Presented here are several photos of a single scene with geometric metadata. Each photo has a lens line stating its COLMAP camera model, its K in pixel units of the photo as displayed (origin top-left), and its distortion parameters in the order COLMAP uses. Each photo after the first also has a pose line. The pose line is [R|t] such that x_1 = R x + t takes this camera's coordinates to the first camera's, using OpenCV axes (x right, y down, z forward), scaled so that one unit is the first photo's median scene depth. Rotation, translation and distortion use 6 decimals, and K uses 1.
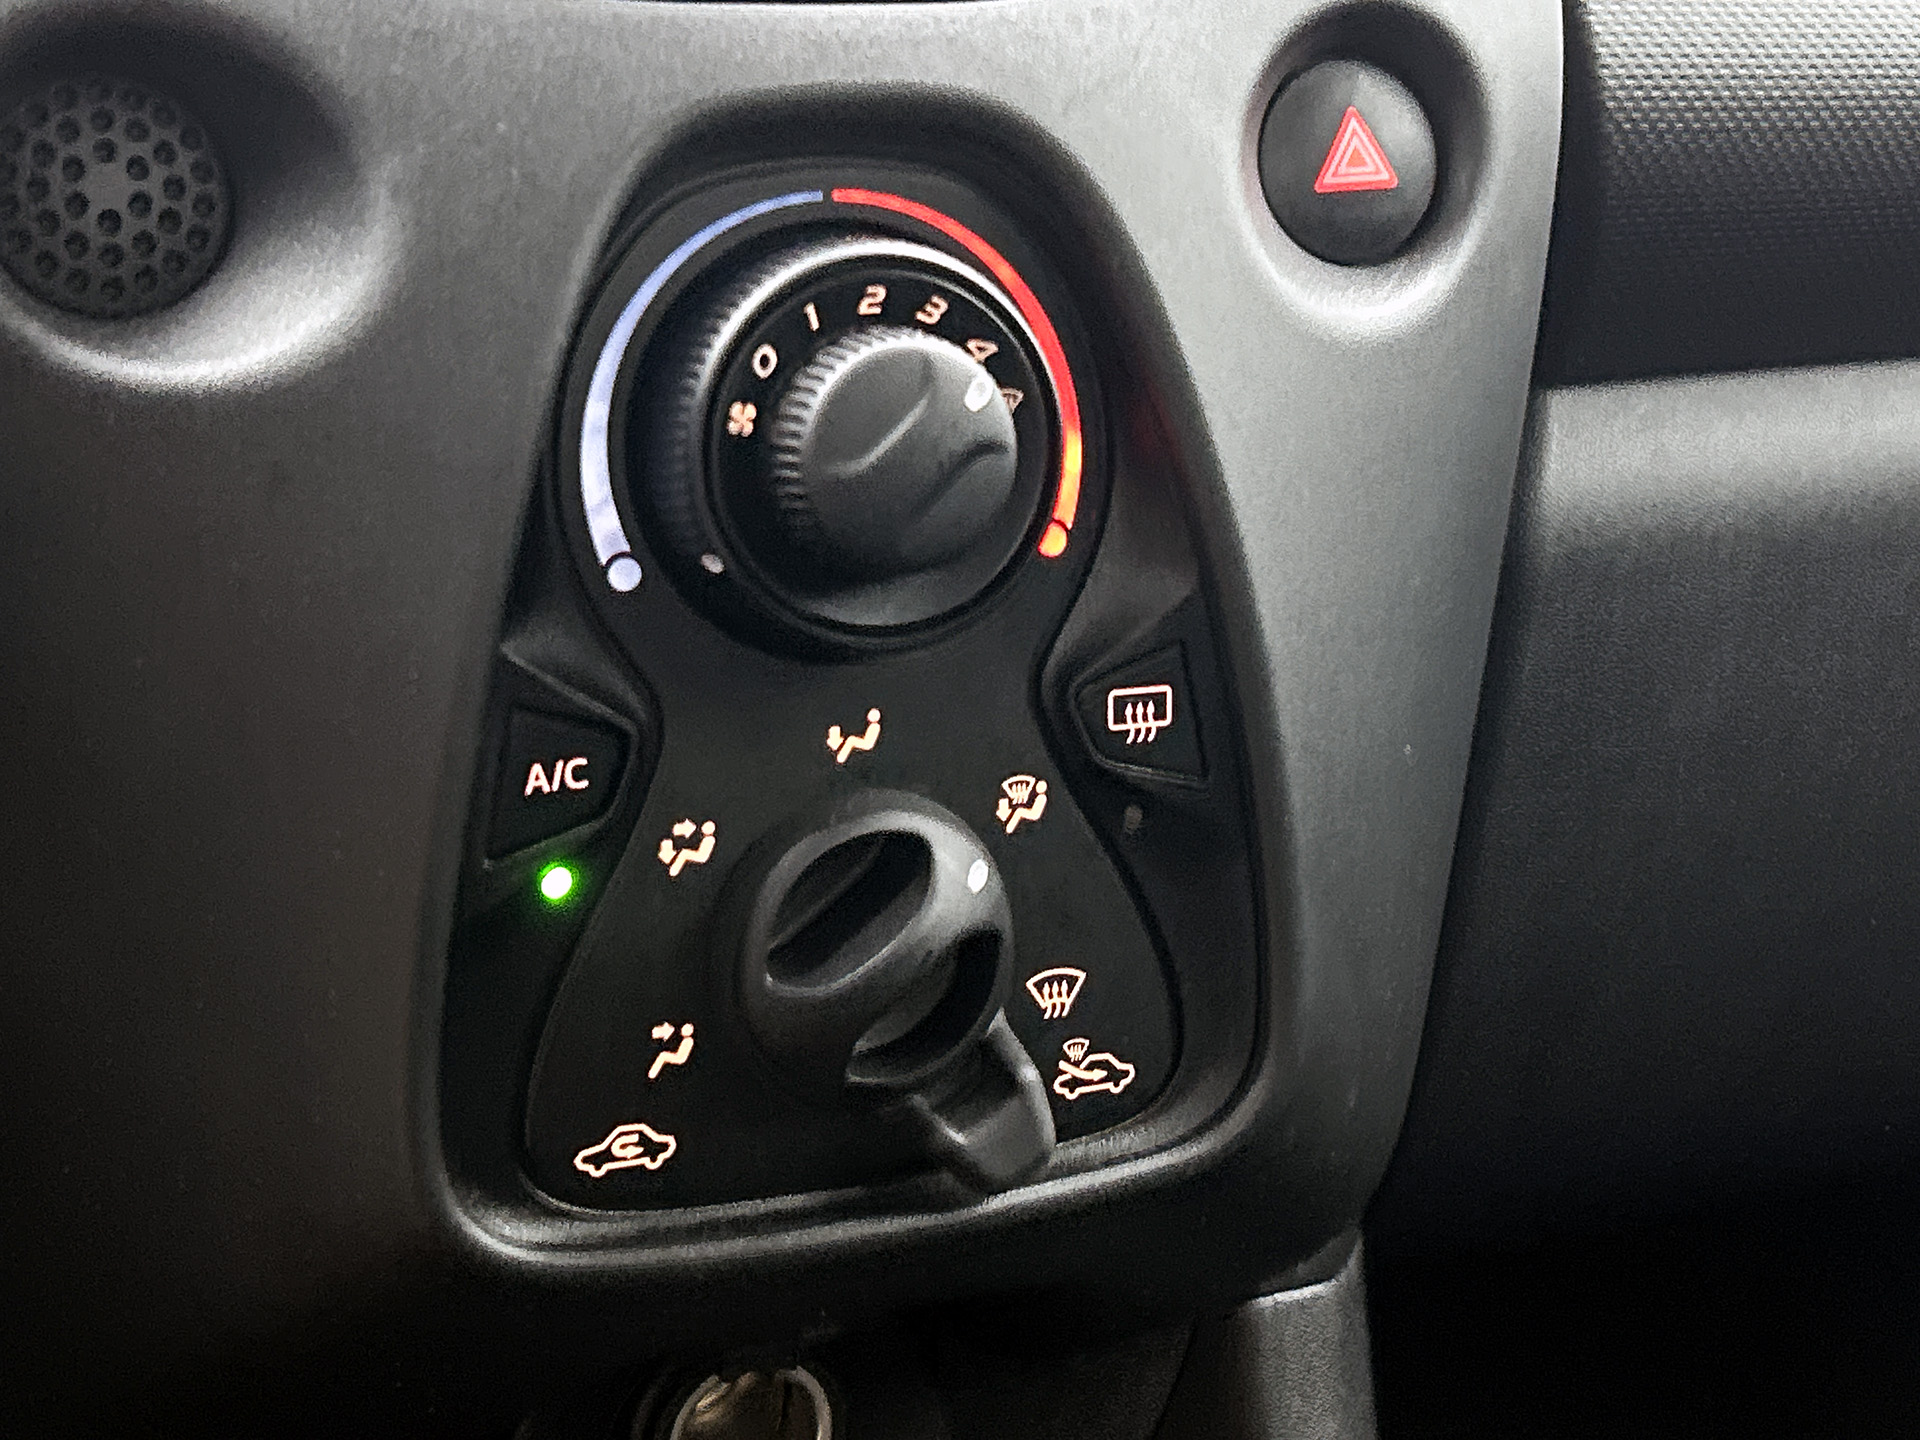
lens RADIAL K [[2976.9, 0, 955.9], [0, 2976.9, 717.3], [0, 0, 1]] dist [0.231292, 0.000000]
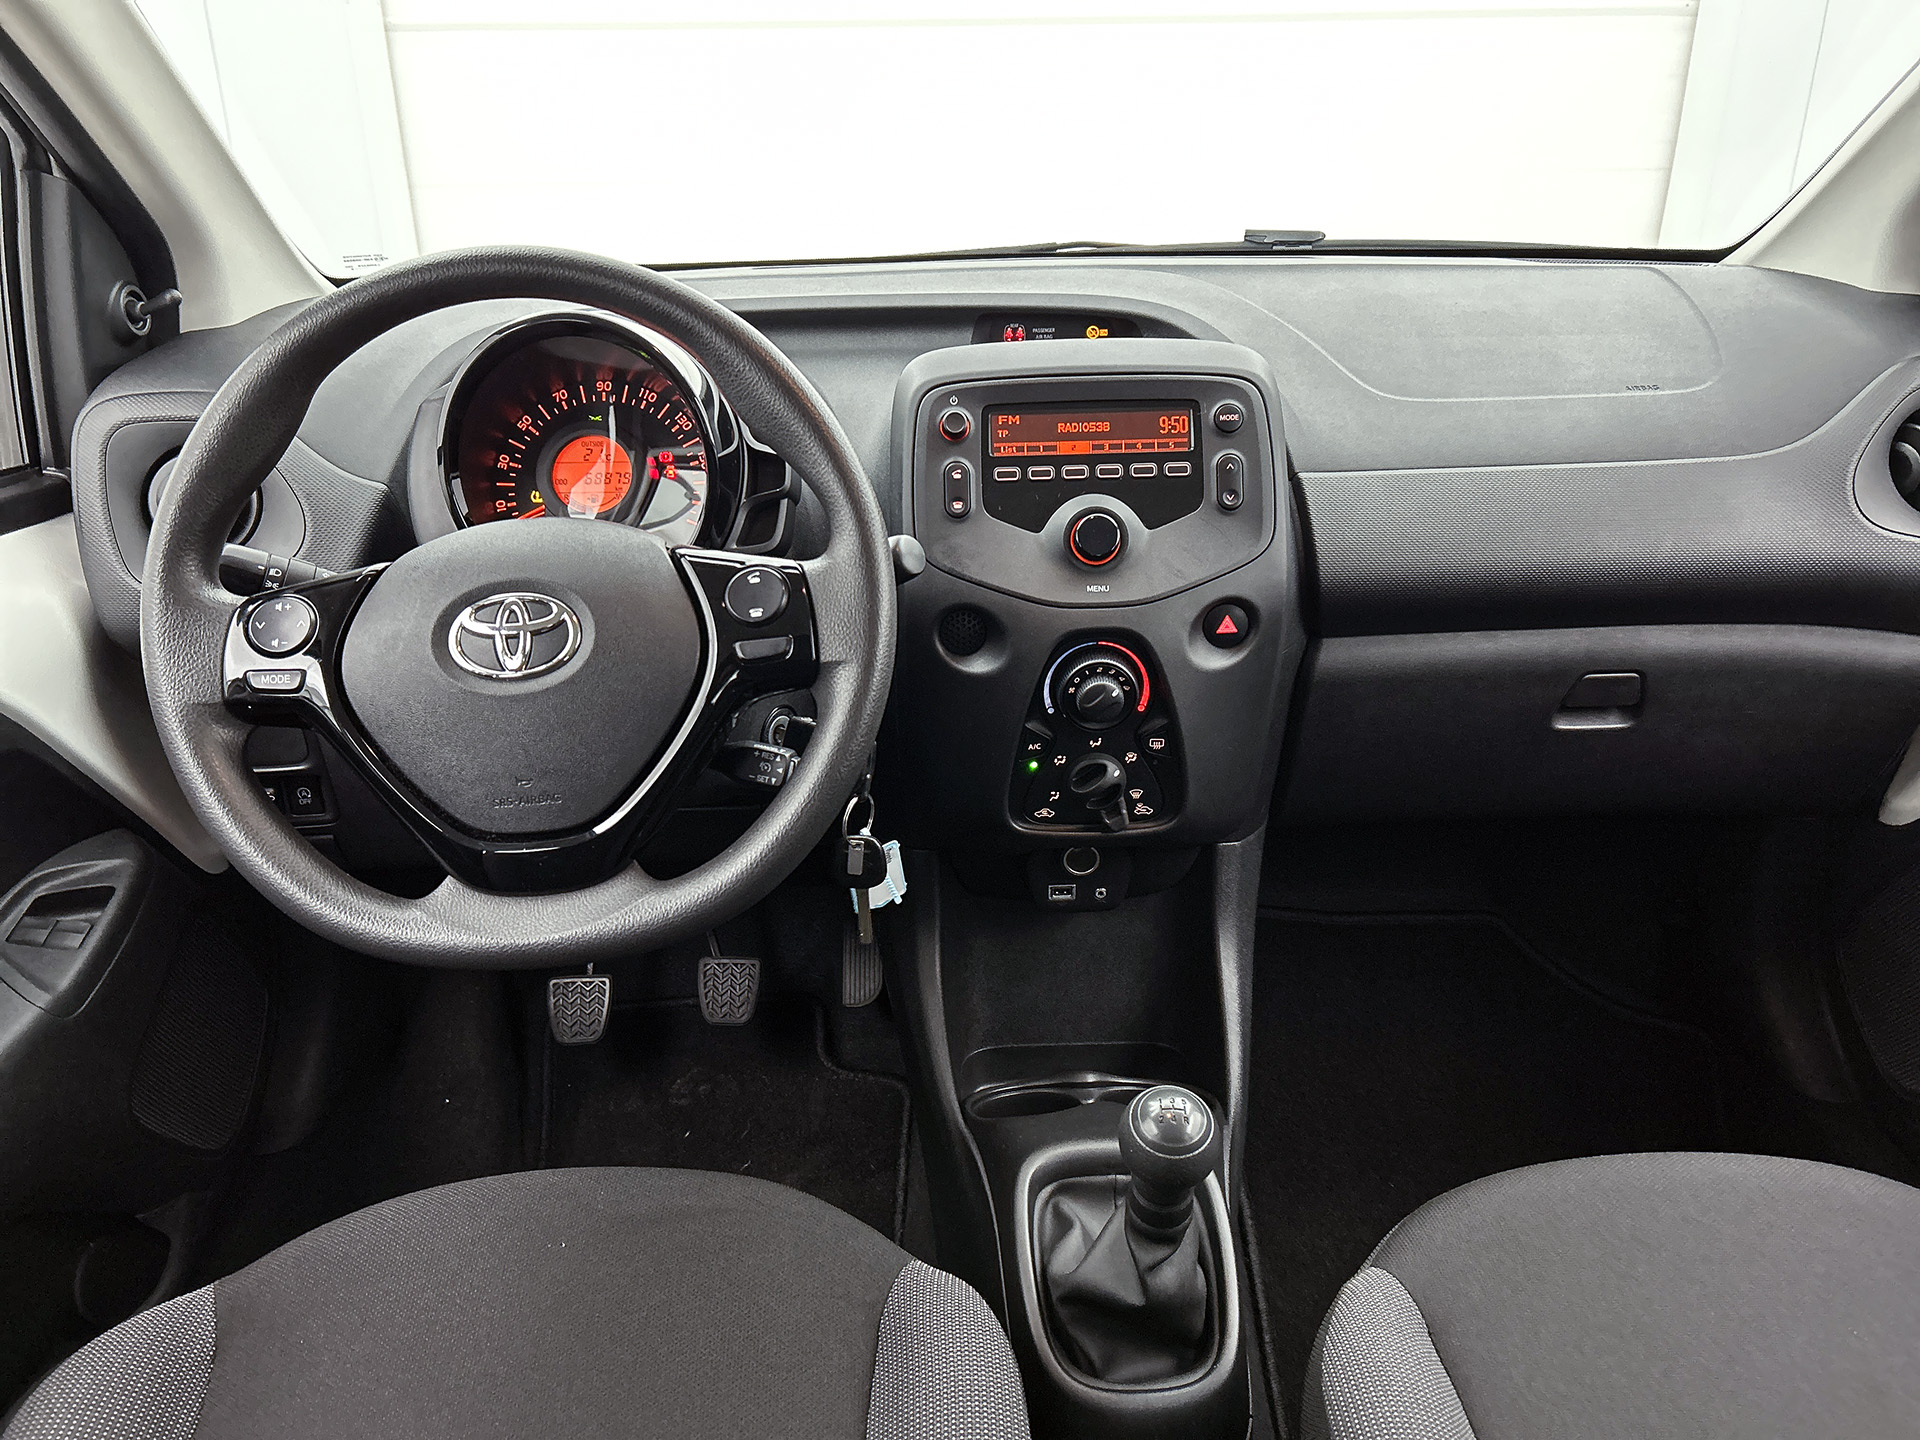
lens RADIAL K [[1404.2, 0, 947.4], [0, 1404.2, 719.1], [0, 0, 1]] dist [0.024888, -0.005214]
pose [[0.932446, 0.155717, -0.326032, 0.505801], [-0.074076, 0.965585, 0.249317, -0.612405], [0.353634, -0.208323, 0.911890, -1.258698]]
